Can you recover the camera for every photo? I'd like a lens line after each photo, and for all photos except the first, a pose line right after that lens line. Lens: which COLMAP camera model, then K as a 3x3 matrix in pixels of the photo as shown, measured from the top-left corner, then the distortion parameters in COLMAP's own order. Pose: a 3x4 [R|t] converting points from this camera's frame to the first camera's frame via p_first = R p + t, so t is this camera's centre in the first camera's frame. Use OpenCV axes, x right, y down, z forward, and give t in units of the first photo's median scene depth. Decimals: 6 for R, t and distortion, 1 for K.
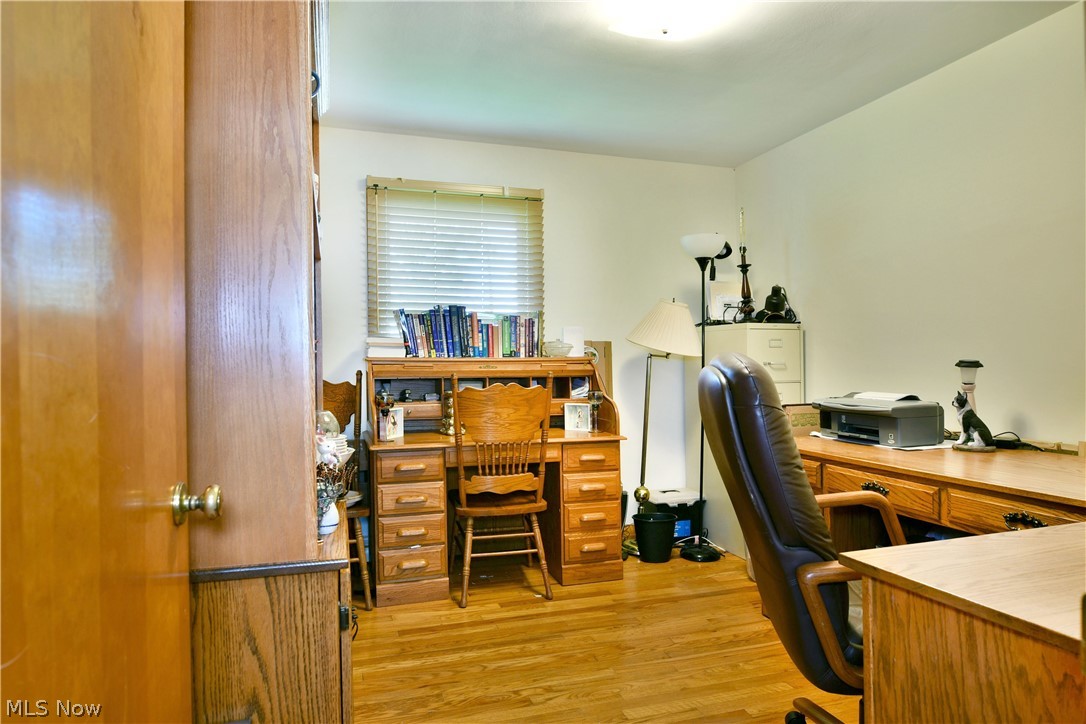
lens RADIAL K [[649.8, 0, 541.0], [0, 649.8, 363.6], [0, 0, 1]] dist [0.003821, 0.000550]
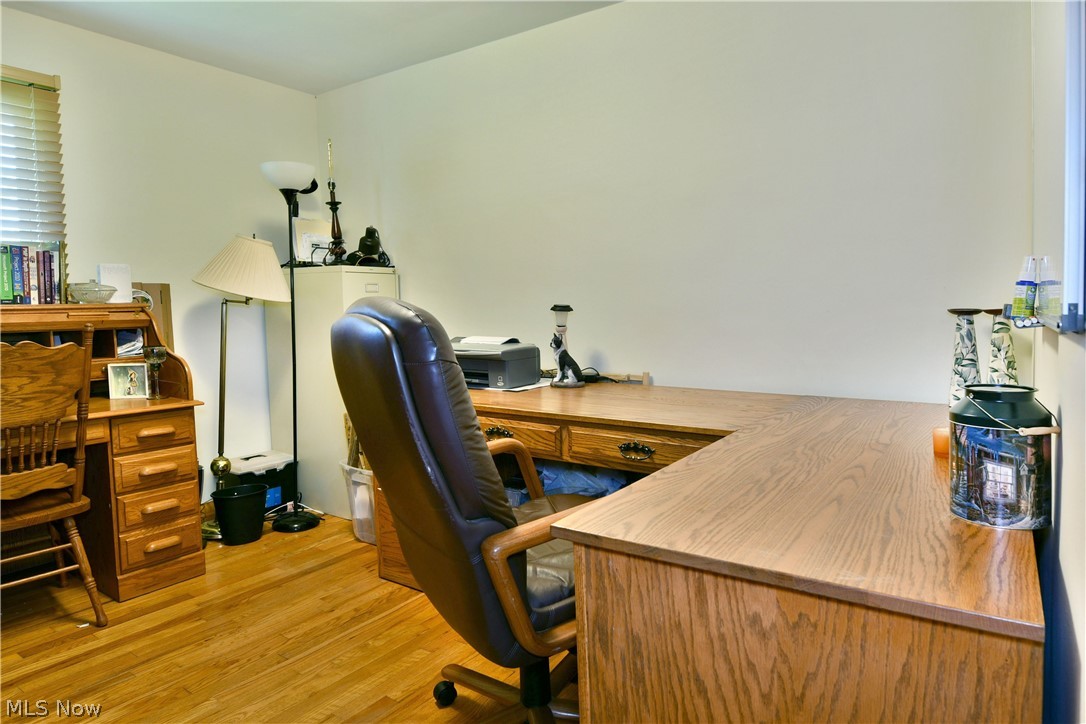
lens RADIAL K [[655.8, 0, 547.1], [0, 655.8, 336.6], [0, 0, 1]] dist [-0.008074, -0.004211]
pose [[0.792542, -0.035883, 0.608761, -0.033505], [0.010019, 0.998899, 0.045835, -0.002239], [-0.609735, -0.030227, 0.792029, 0.128718]]
